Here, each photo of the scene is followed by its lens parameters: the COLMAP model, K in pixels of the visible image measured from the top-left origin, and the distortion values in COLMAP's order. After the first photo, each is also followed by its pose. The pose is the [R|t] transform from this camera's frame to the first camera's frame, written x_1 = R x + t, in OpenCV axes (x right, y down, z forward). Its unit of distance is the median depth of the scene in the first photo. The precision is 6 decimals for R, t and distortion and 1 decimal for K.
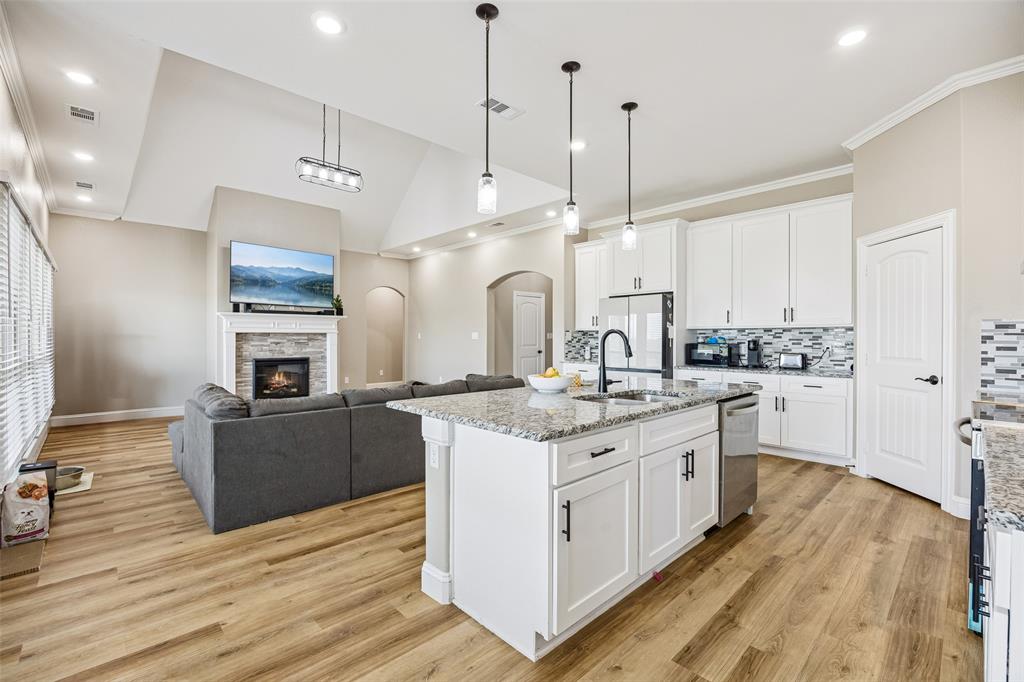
lens RADIAL K [[445.0, 0, 519.2], [0, 445.0, 340.5], [0, 0, 1]] dist [0.002975, -0.000709]
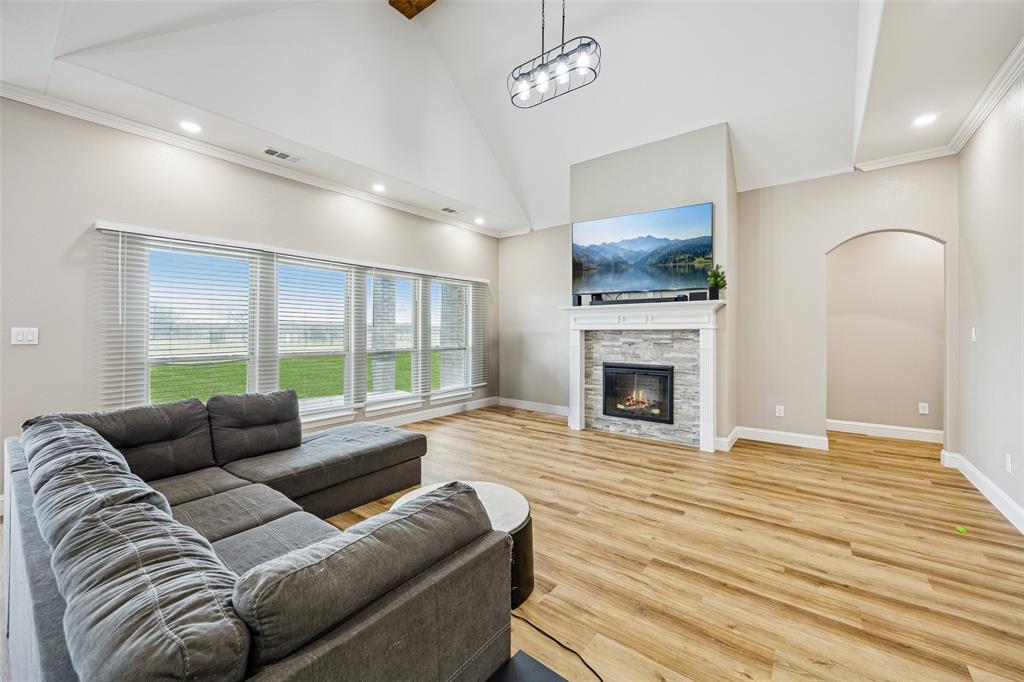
lens RADIAL K [[414.9, 0, 506.3], [0, 414.9, 328.6], [0, 0, 1]] dist [0.000283, -0.000340]
pose [[0.161190, -0.006197, -0.986904, 0.109552], [-0.007685, 0.999942, -0.007534, -0.012709], [0.986893, 0.008799, 0.161133, 0.706896]]
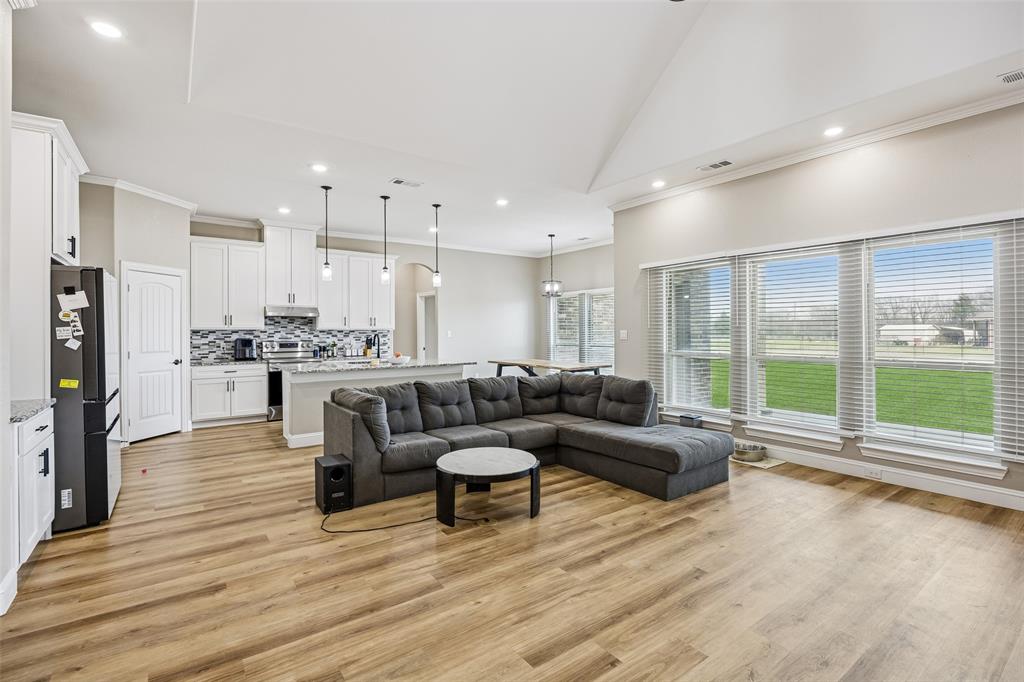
lens RADIAL K [[492.4, 0, 520.1], [0, 492.4, 324.6], [0, 0, 1]] dist [-0.004375, -0.001183]
pose [[-0.989801, 0.005746, 0.142344, -0.304403], [0.004816, 0.999965, -0.006876, -0.018353], [-0.142378, -0.006120, -0.989793, 1.219204]]
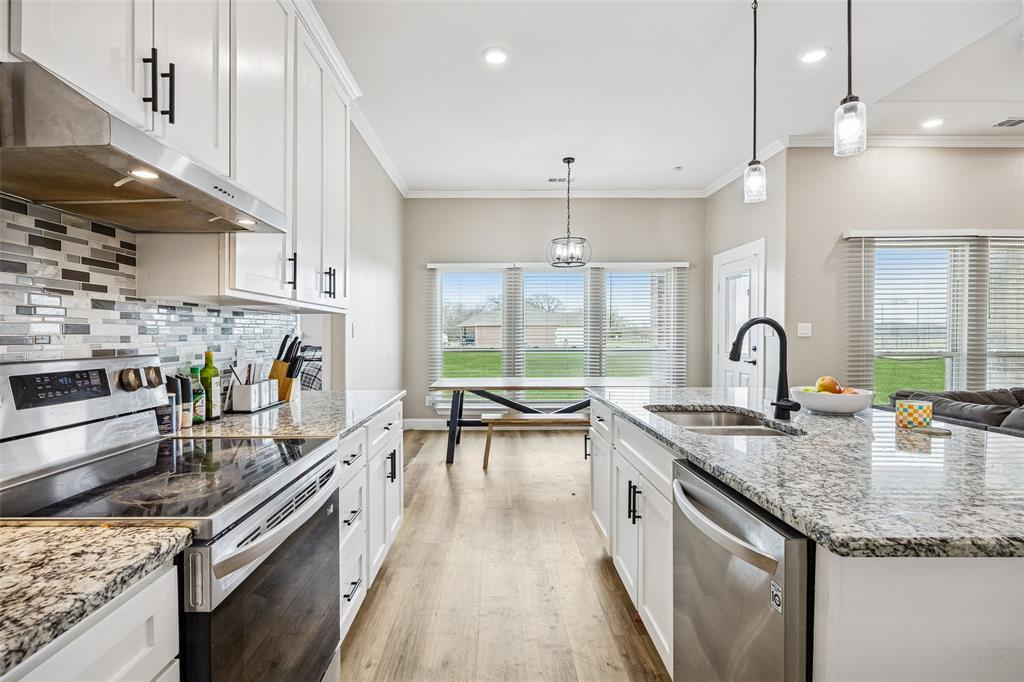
lens RADIAL K [[511.2, 0, 500.4], [0, 511.2, 335.1], [0, 0, 1]] dist [0.003390, -0.000106]
pose [[-0.686106, 0.003387, -0.727494, 0.376040], [-0.002706, 0.999970, 0.007207, -0.001609], [0.727496, 0.006913, -0.686077, 0.452955]]
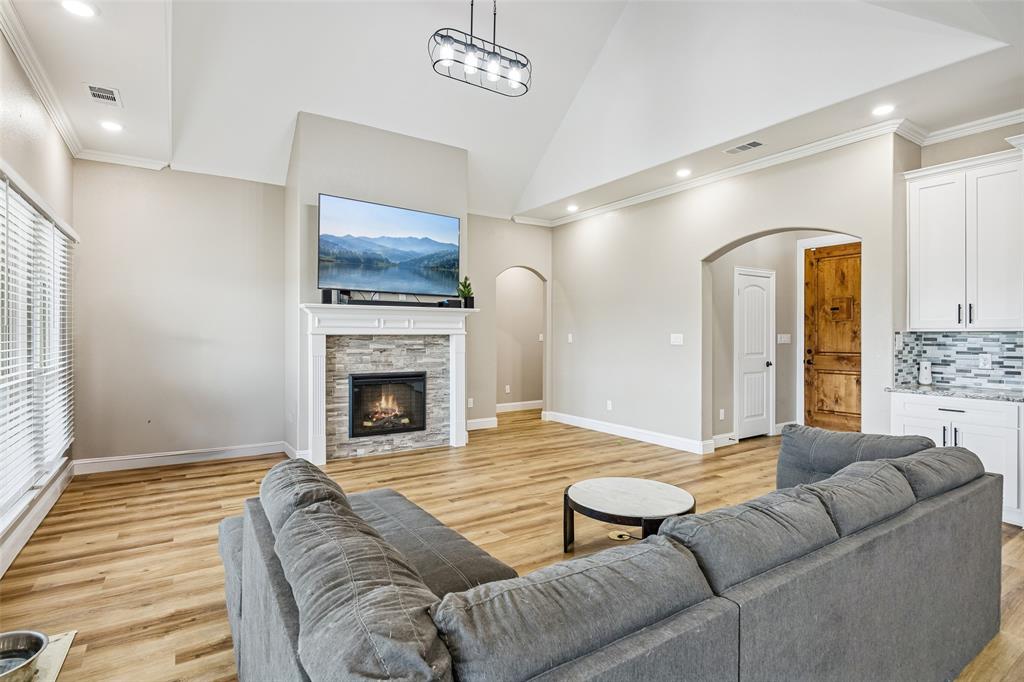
lens RADIAL K [[511.2, 0, 534.9], [0, 511.2, 338.6], [0, 0, 1]] dist [0.003390, -0.000106]
pose [[0.987936, 0.001600, -0.154853, -0.209652], [-0.001636, 0.999999, -0.000105, -0.012324], [0.154853, 0.000357, 0.987938, 0.295274]]
